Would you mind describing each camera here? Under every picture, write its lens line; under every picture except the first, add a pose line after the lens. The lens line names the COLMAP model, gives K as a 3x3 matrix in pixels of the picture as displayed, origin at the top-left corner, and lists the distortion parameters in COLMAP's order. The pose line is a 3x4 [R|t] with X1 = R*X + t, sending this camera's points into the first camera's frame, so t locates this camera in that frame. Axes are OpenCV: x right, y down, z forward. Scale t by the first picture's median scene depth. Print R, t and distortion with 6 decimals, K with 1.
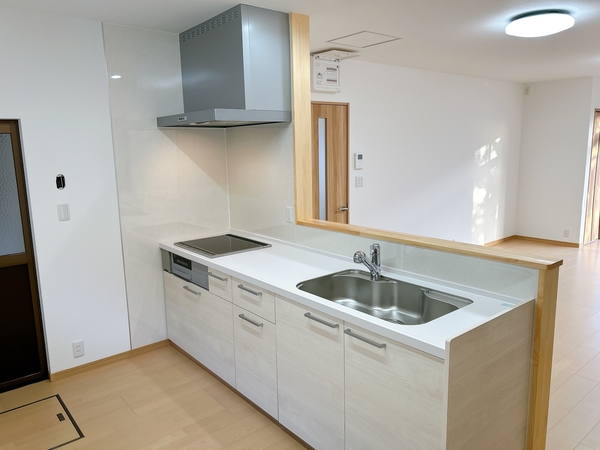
lens RADIAL K [[452.9, 0, 299.0], [0, 452.9, 226.7], [0, 0, 1]] dist [-0.001245, -0.027623]
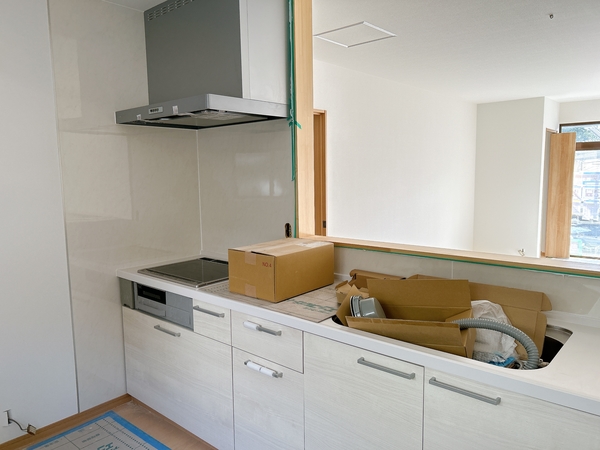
lens RADIAL K [[452.9, 0, 301.5], [0, 452.9, 224.4], [0, 0, 1]] dist [-0.001245, -0.027623]
pose [[0.985272, -0.012822, 0.170511, -0.126318], [0.022675, 0.998175, -0.055968, 0.007495], [-0.169482, 0.059010, 0.983765, 0.173059]]
